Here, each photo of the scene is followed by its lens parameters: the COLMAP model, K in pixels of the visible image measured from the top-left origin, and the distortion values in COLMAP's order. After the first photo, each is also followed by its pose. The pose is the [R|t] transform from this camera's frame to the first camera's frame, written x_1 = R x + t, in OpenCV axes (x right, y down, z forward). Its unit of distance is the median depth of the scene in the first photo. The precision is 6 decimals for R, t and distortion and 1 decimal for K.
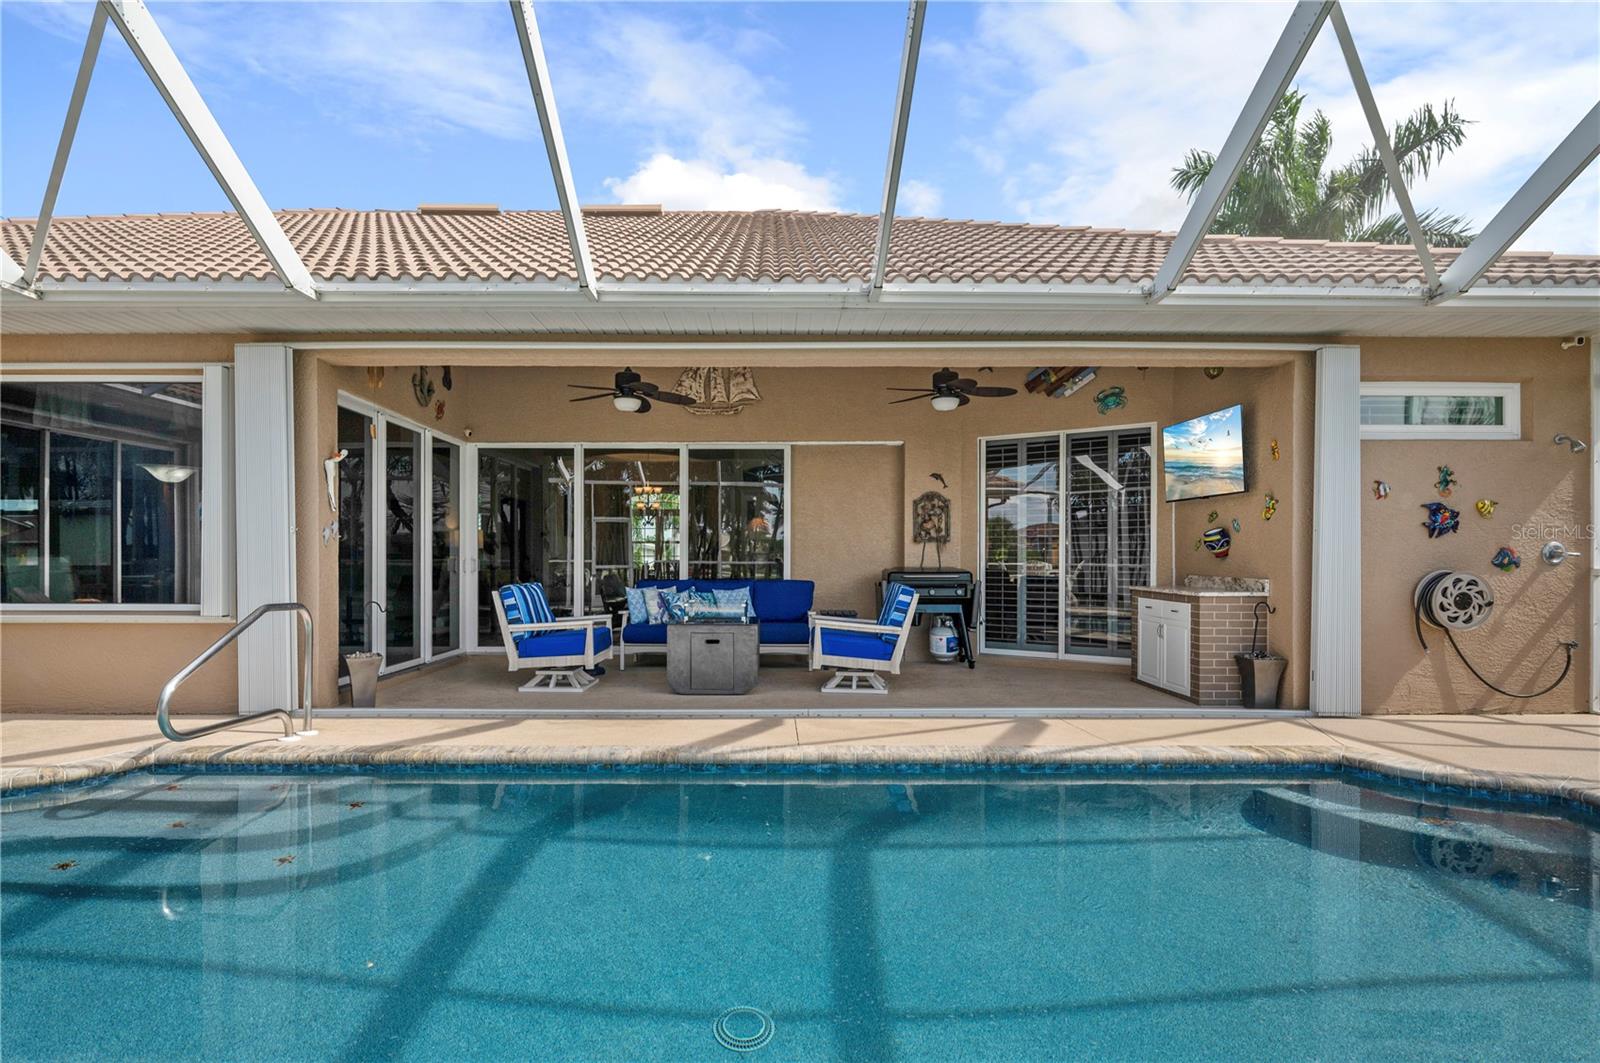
lens RADIAL K [[797.7, 0, 770.7], [0, 797.7, 560.4], [0, 0, 1]] dist [-0.005401, -0.000302]
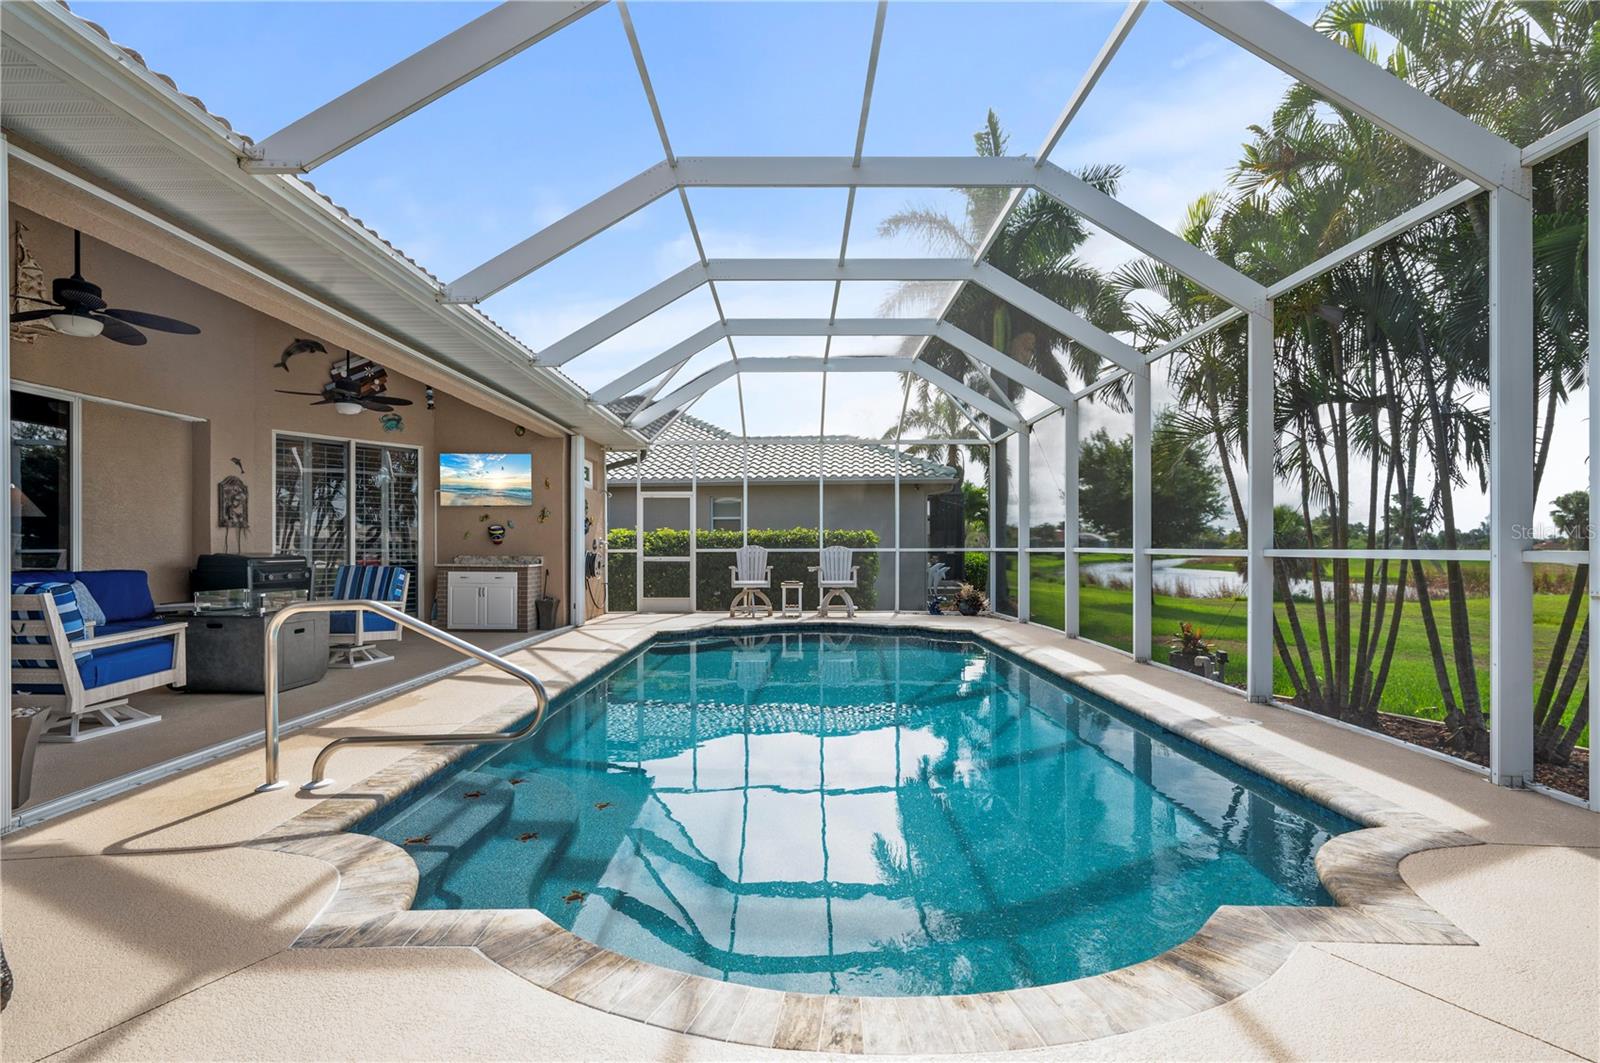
lens RADIAL K [[738.9, 0, 797.6], [0, 738.9, 543.3], [0, 0, 1]] dist [-0.000369, 0.000007]
pose [[-0.001914, 0.004428, 0.999988, -0.954158], [0.000847, 0.999990, -0.004426, 0.002084], [-0.999998, 0.000839, -0.001918, 0.408191]]
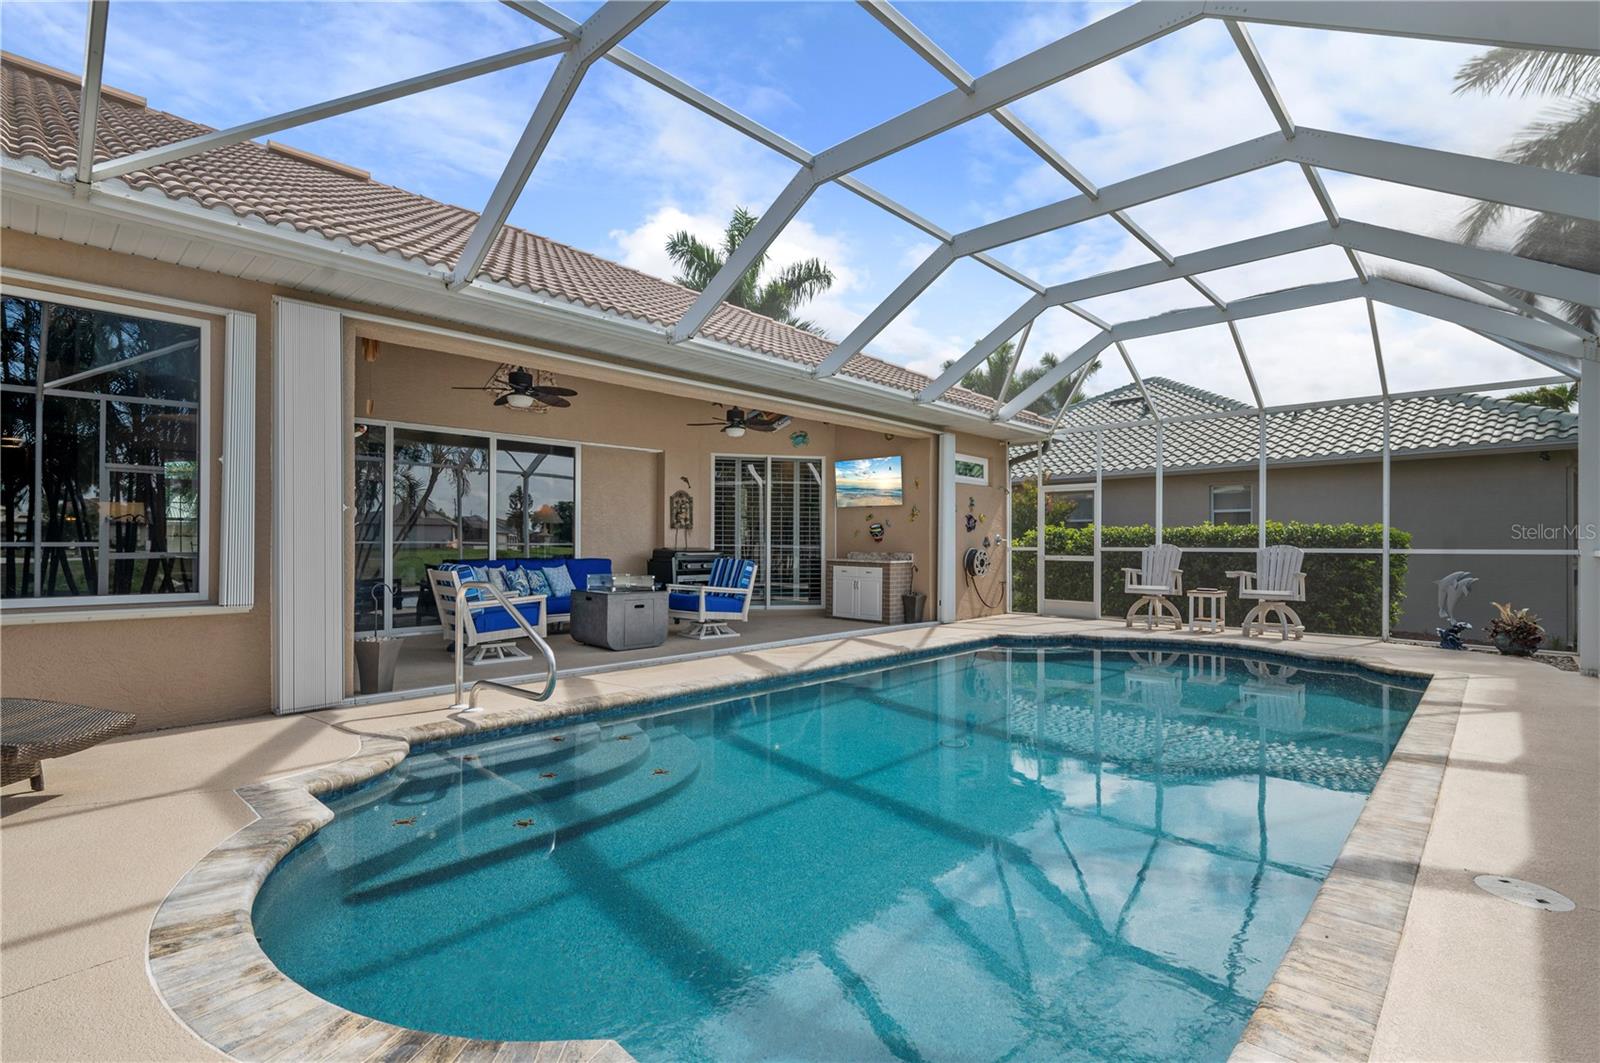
lens RADIAL K [[747.1, 0, 806.3], [0, 747.1, 542.8], [0, 0, 1]] dist [0.000404, 0.000440]
pose [[0.683635, 0.002629, 0.729820, -0.755662], [-0.004524, 0.999990, 0.000635, -0.000904], [-0.729810, -0.003735, 0.683639, -0.002426]]
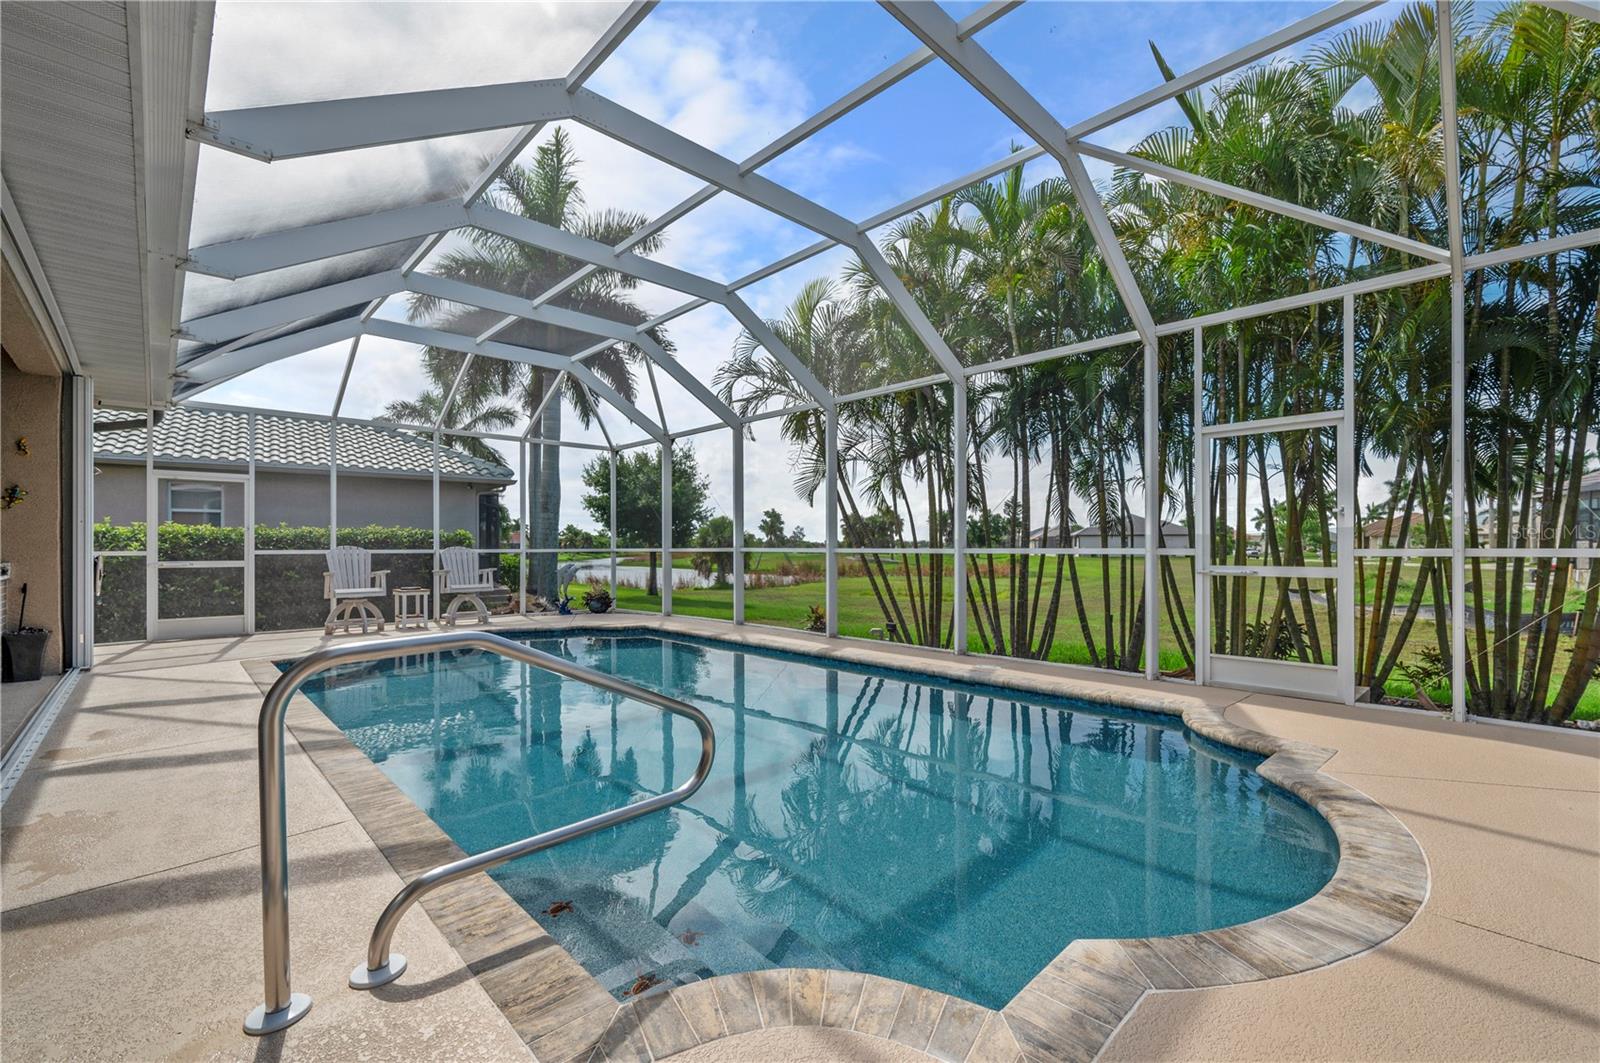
lens RADIAL K [[671.6, 0, 801.6], [0, 671.6, 546.5], [0, 0, 1]] dist [-0.001634, -0.000502]
pose [[-0.694132, 0.001942, 0.719845, -0.740585], [0.001765, 0.999998, -0.000996, 0.003297], [-0.719846, 0.000579, -0.694134, 0.800917]]
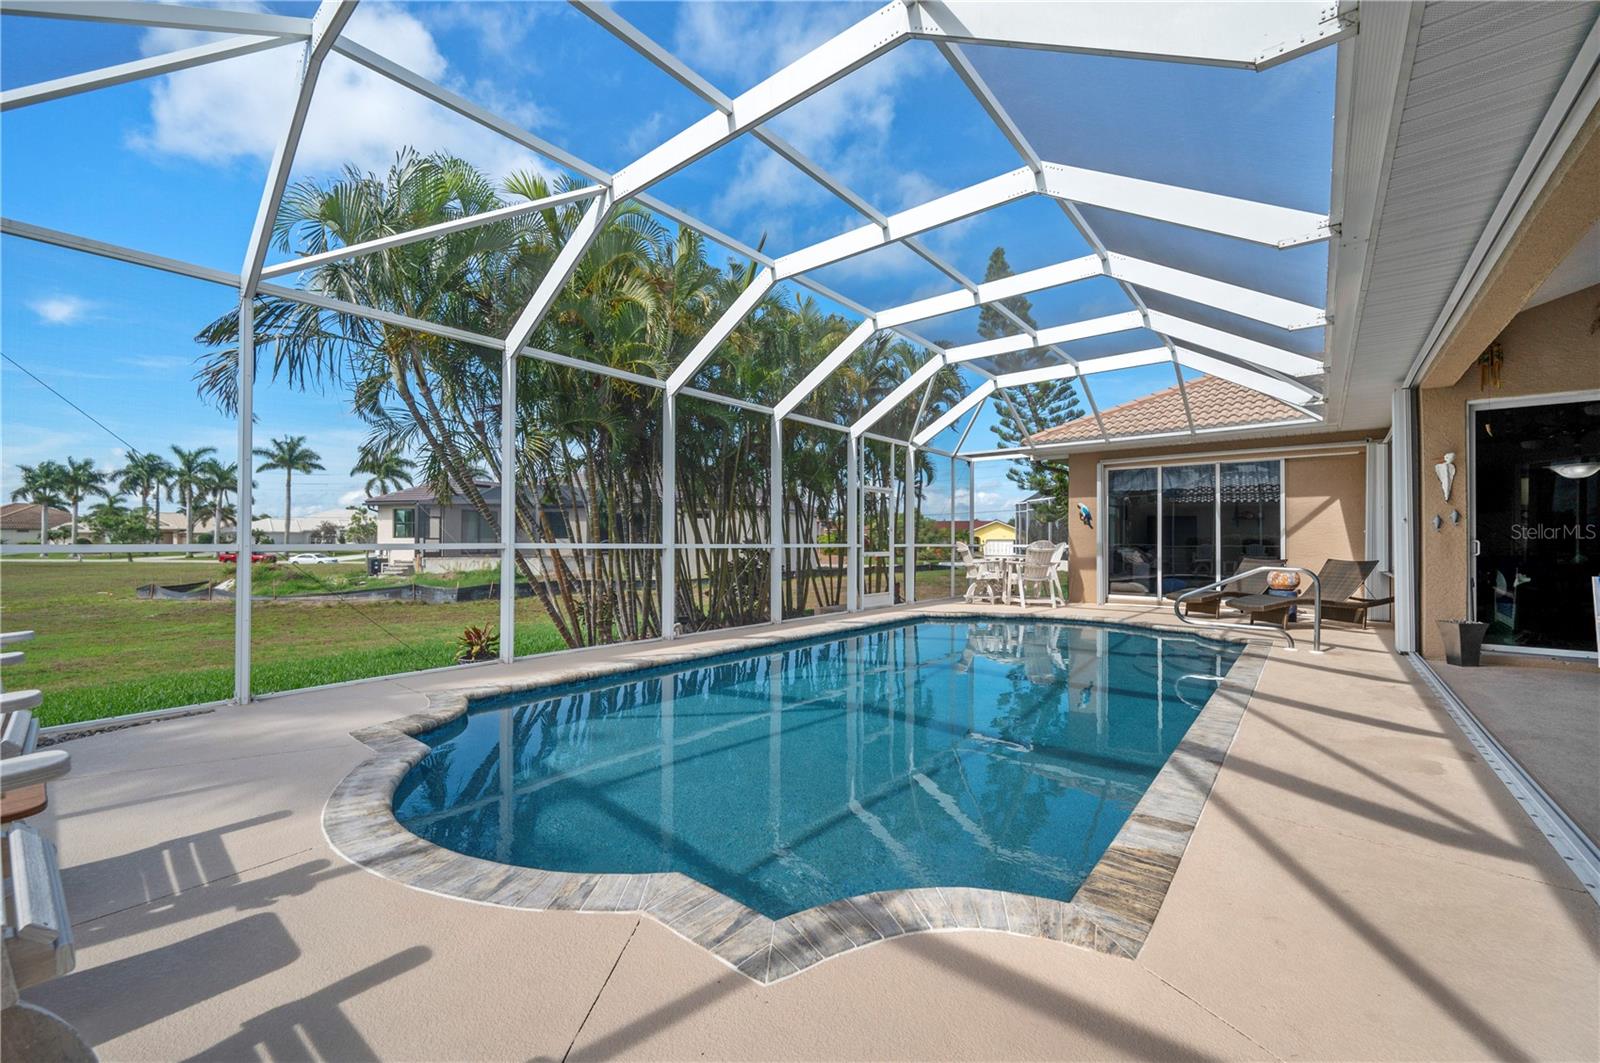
lens RADIAL K [[637.5, 0, 806.8], [0, 637.5, 552.5], [0, 0, 1]] dist [-0.002775, -0.000095]
pose [[-0.630940, 0.010164, -0.775765, 0.795035], [-0.002569, 0.999881, 0.015189, 0.002459], [0.775828, 0.011576, -0.630839, 0.780488]]
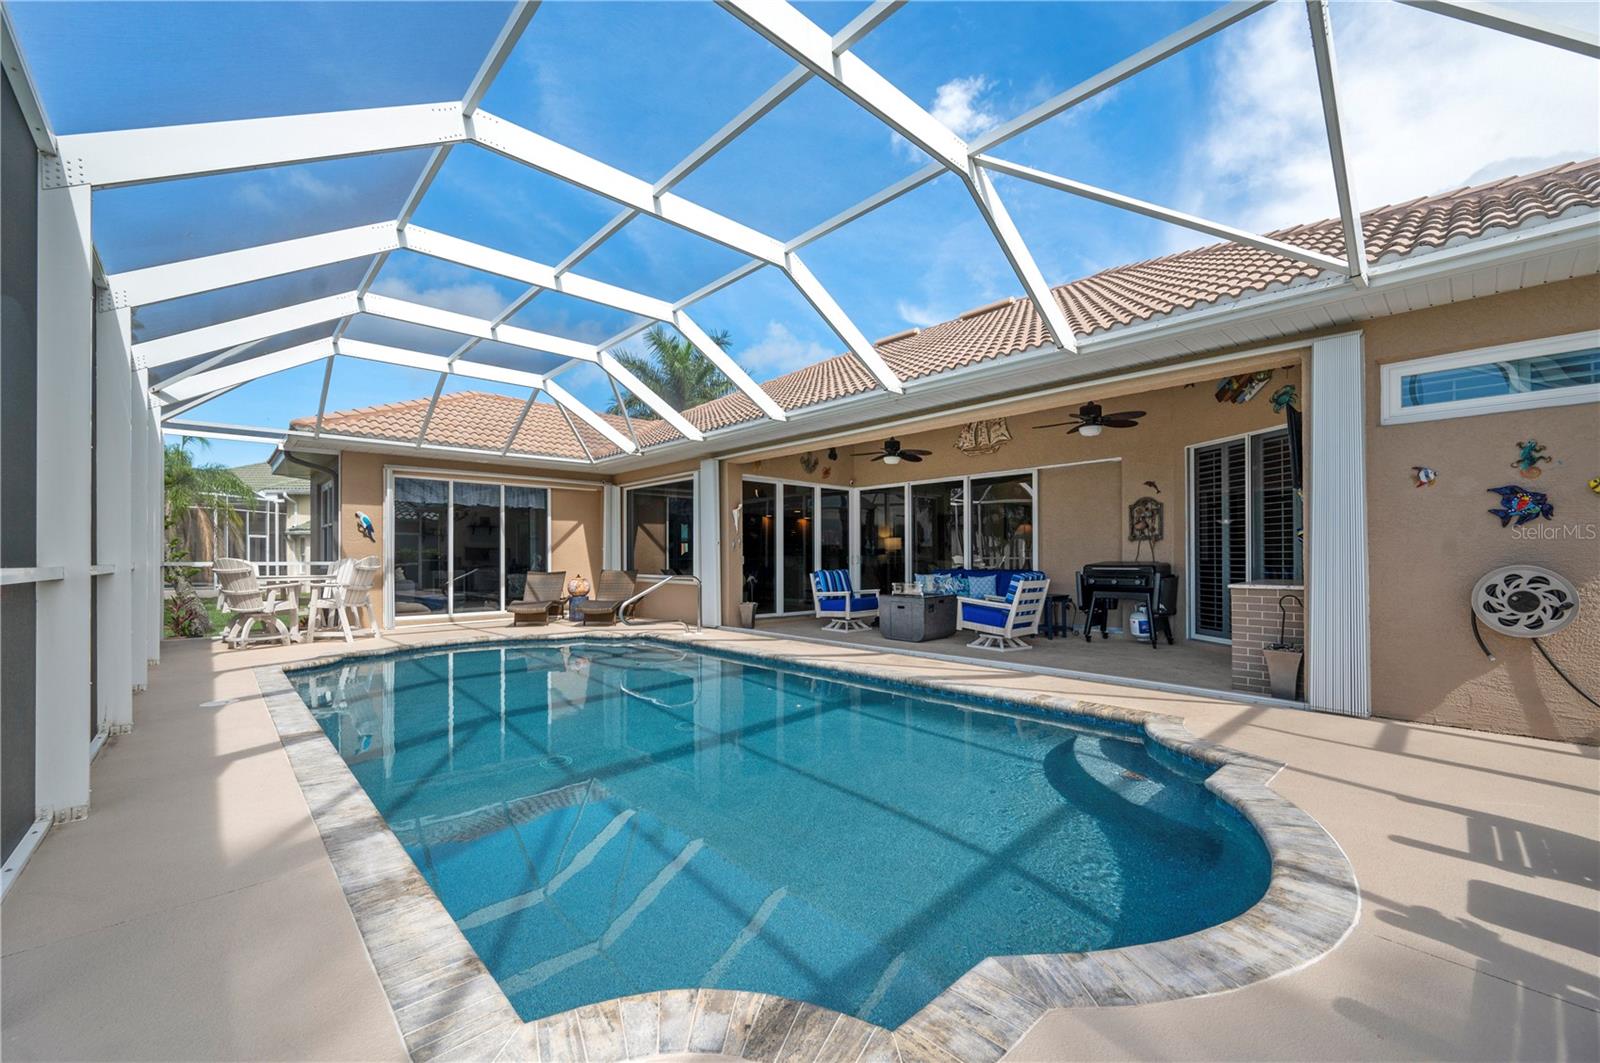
lens RADIAL K [[637.5, 0, 806.8], [0, 637.5, 552.5], [0, 0, 1]] dist [-0.002775, -0.000095]
pose [[0.682621, -0.008251, -0.730726, 0.733799], [0.003595, 0.999962, -0.007933, 0.001594], [0.730764, 0.002788, 0.682624, -0.011596]]
